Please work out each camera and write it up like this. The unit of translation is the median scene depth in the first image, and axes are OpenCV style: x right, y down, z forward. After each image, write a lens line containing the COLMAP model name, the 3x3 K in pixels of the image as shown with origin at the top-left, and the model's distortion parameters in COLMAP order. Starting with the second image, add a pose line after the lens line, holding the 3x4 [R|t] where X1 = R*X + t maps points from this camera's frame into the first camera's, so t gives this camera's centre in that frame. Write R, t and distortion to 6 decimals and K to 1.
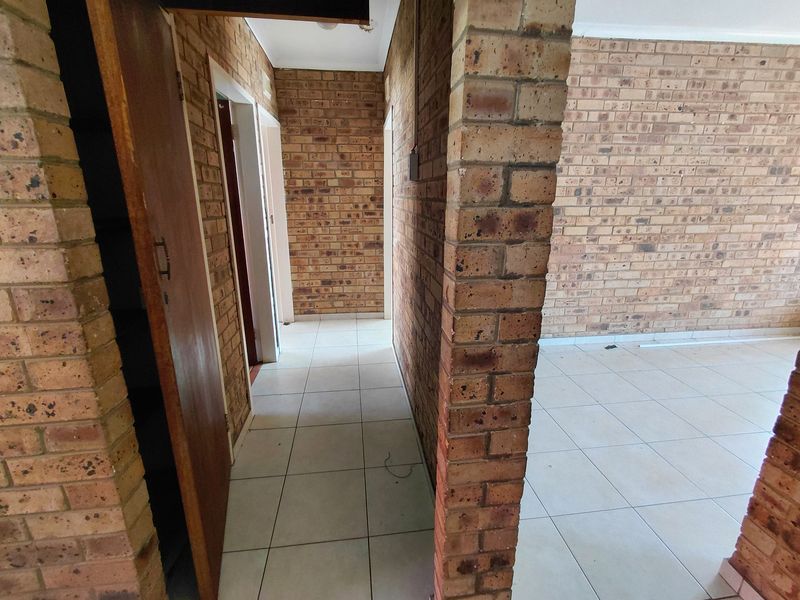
lens RADIAL K [[370.3, 0, 398.2], [0, 370.3, 299.4], [0, 0, 1]] dist [0.001139, 0.001421]
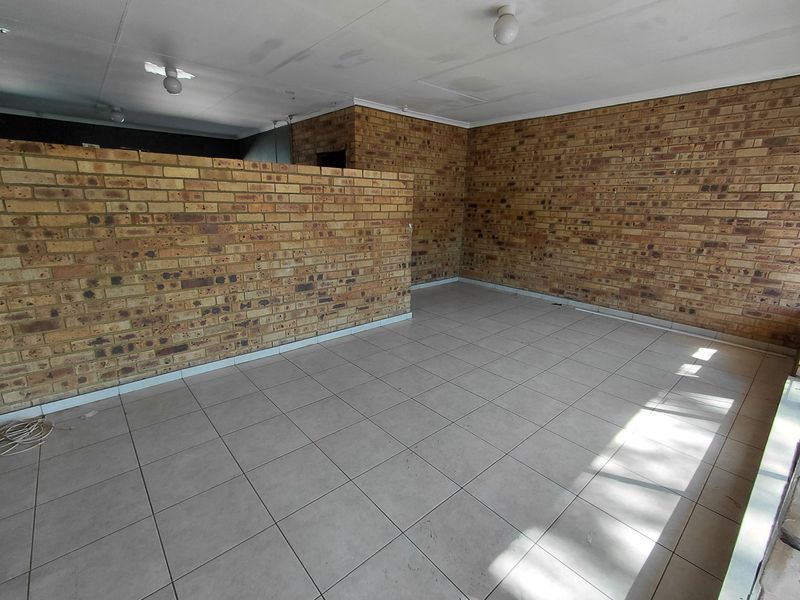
lens RADIAL K [[370.3, 0, 400.1], [0, 370.3, 299.5], [0, 0, 1]] dist [0.001139, 0.001421]
pose [[0.563692, 0.228846, -0.793650, 1.489391], [-0.243855, 0.964132, 0.104805, 0.113276], [0.789168, 0.134457, 0.599279, -0.441440]]
